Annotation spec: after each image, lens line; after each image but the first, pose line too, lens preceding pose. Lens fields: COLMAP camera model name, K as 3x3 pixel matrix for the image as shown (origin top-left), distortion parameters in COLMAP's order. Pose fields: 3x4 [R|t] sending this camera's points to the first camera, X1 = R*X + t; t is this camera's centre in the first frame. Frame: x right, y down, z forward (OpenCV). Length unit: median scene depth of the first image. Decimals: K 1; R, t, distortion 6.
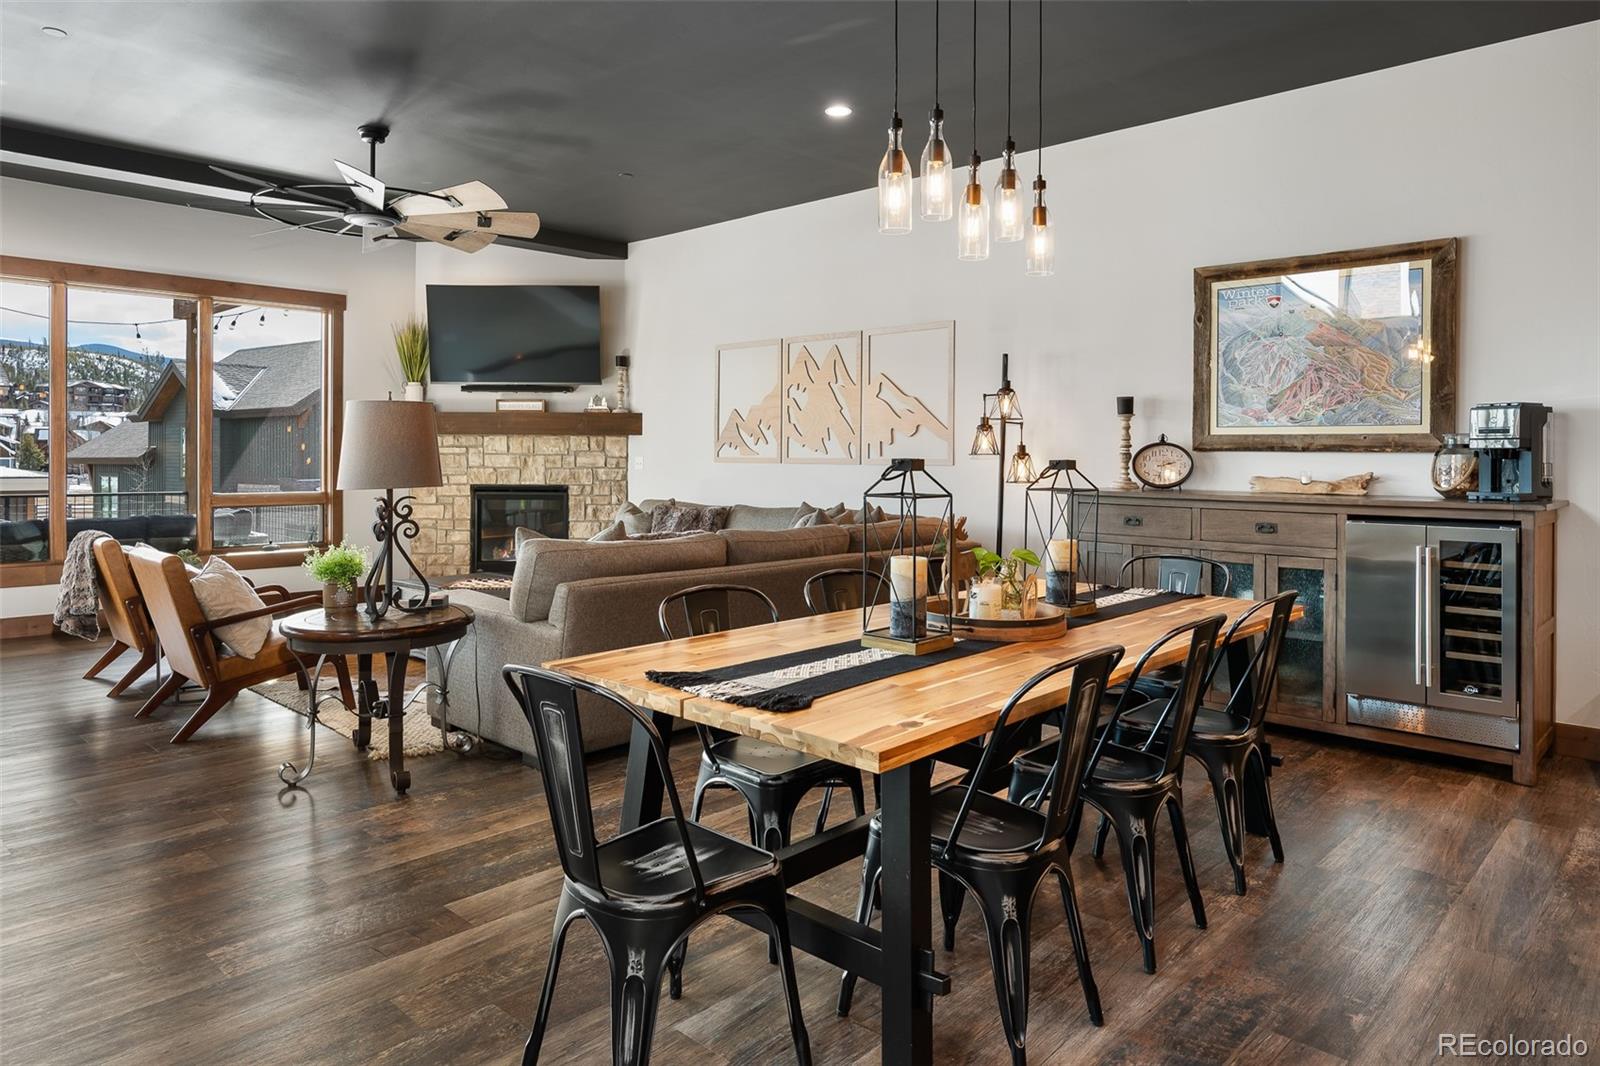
lens RADIAL K [[1001.5, 0, 791.1], [0, 1001.5, 459.7], [0, 0, 1]] dist [-0.004067, -0.000097]
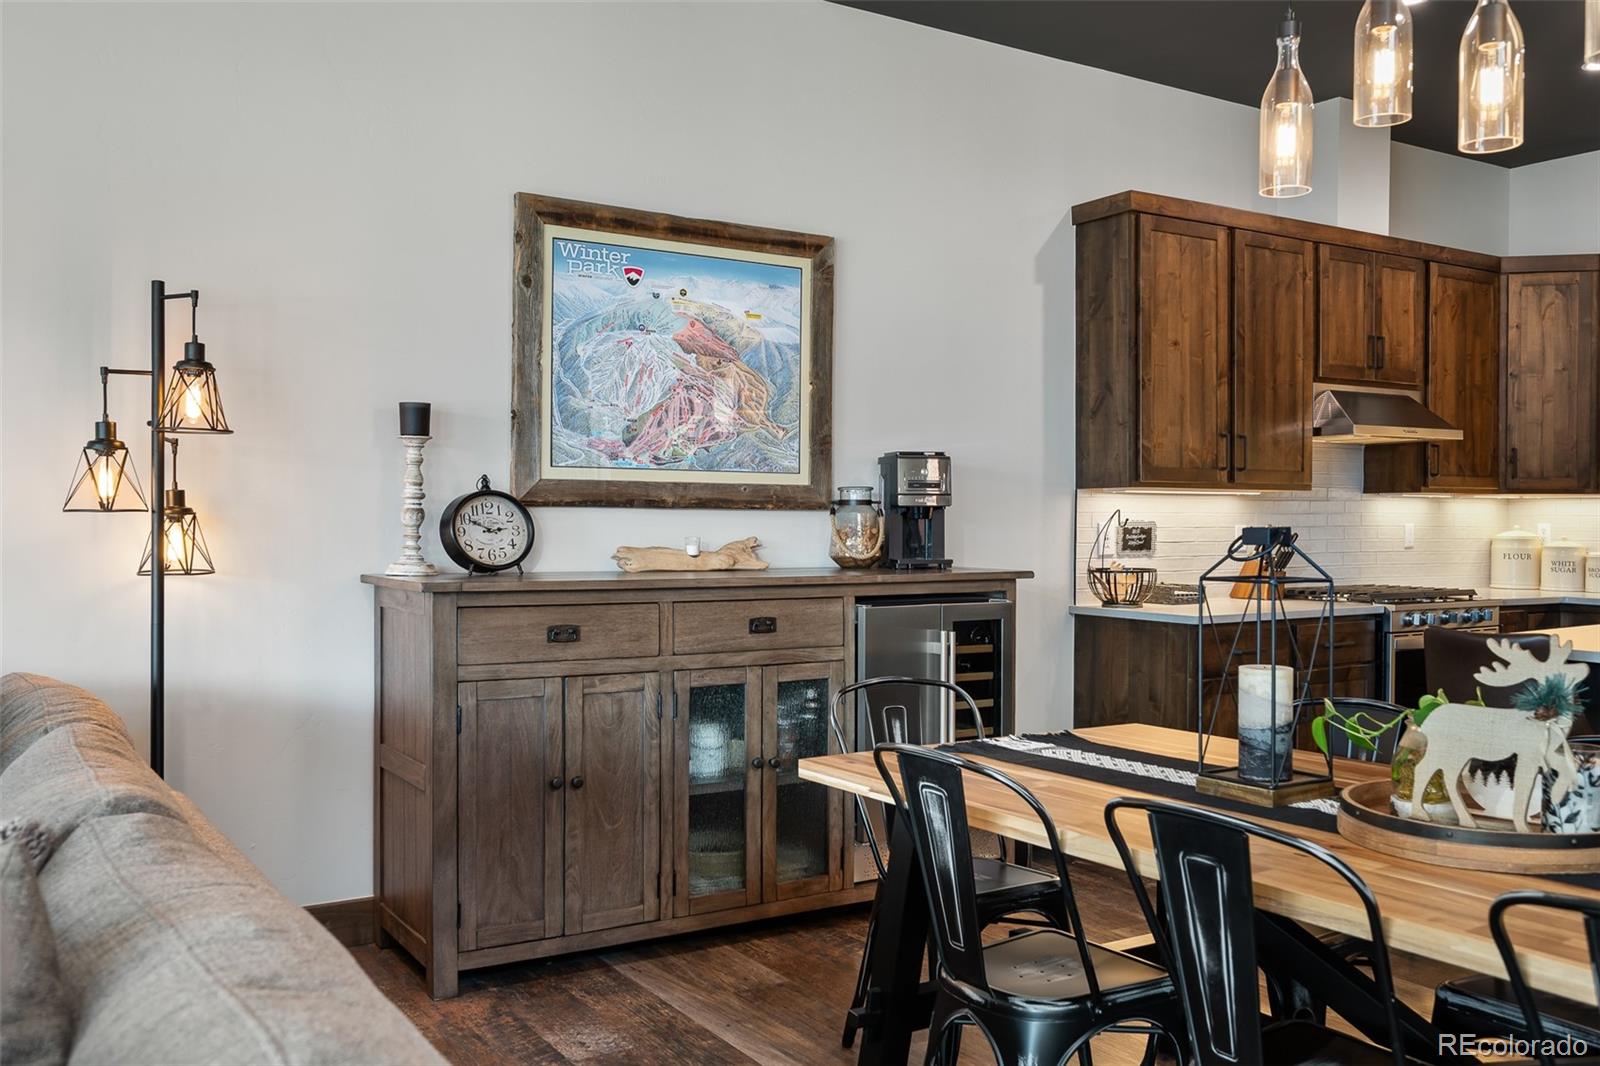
lens RADIAL K [[1370.8, 0, 804.0], [0, 1370.8, 529.6], [0, 0, 1]] dist [-0.002291, 0.006357]
pose [[0.239751, -0.013513, 0.970740, -0.230078], [0.000383, 0.999904, 0.013825, -0.004040], [-0.970834, -0.002943, 0.239733, 0.445872]]
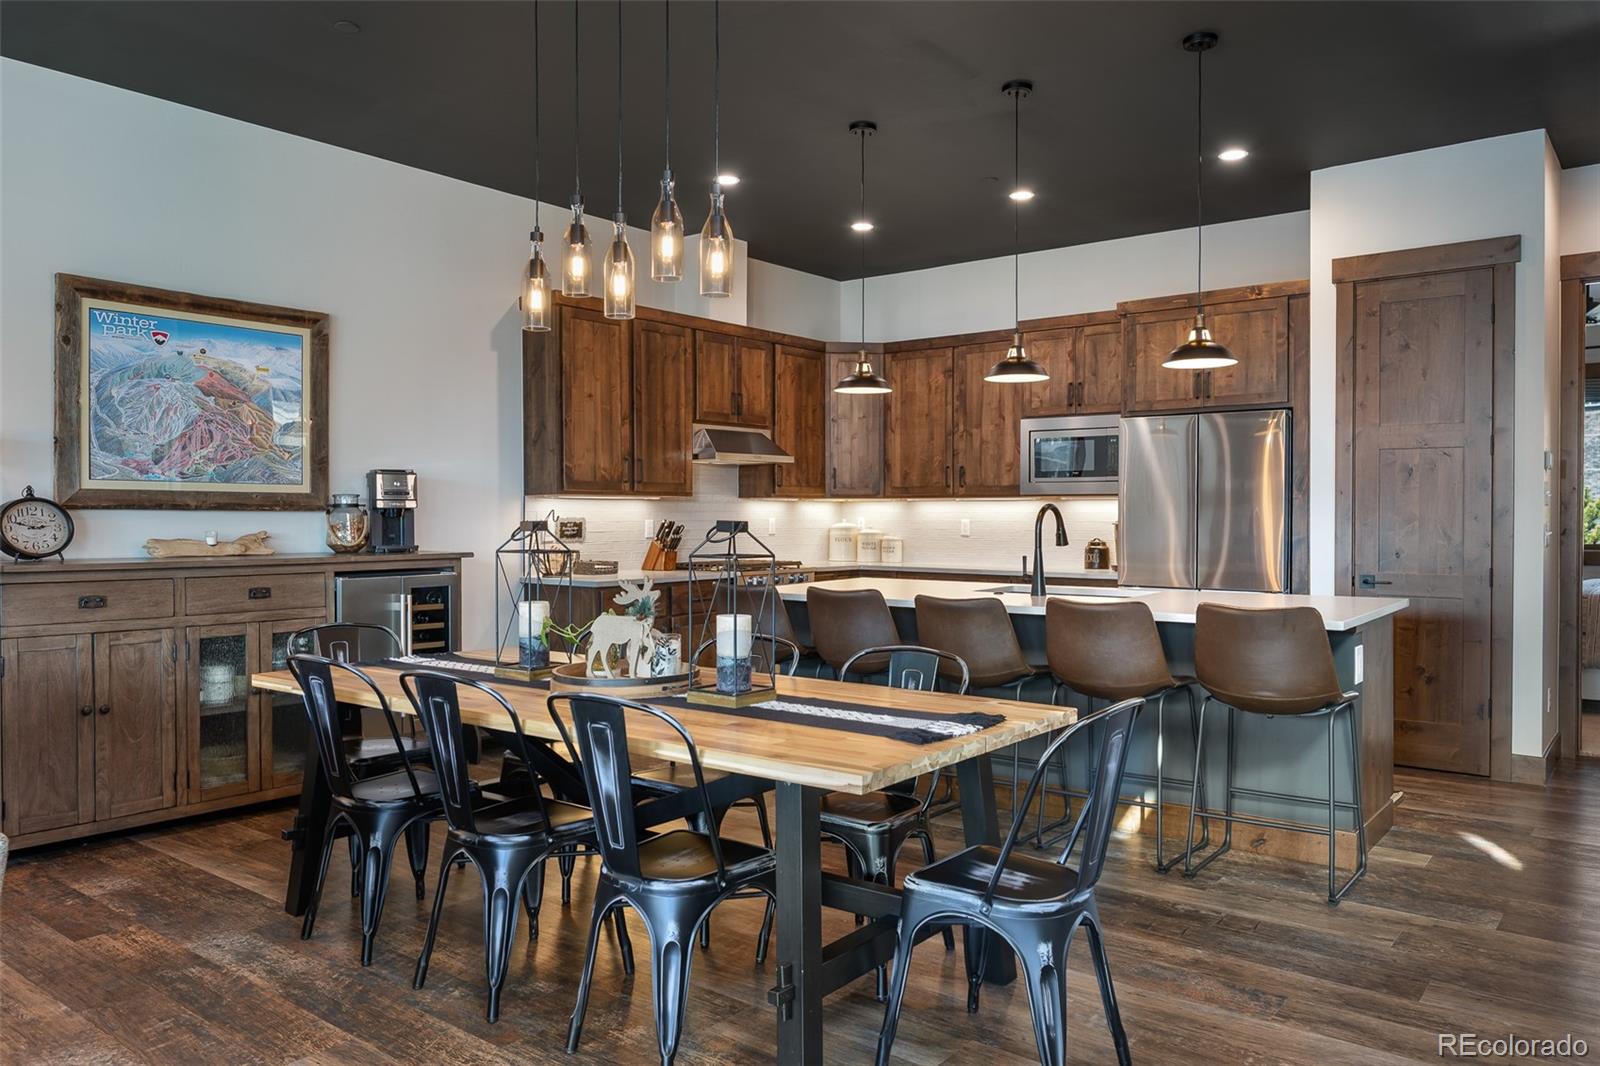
lens RADIAL K [[1132.4, 0, 798.0], [0, 1132.4, 526.0], [0, 0, 1]] dist [-0.004883, 0.004329]
pose [[-0.088499, -0.015017, 0.995963, -0.359097], [0.003776, 0.999874, 0.015412, -0.004758], [-0.996069, 0.005124, -0.088431, 0.350587]]
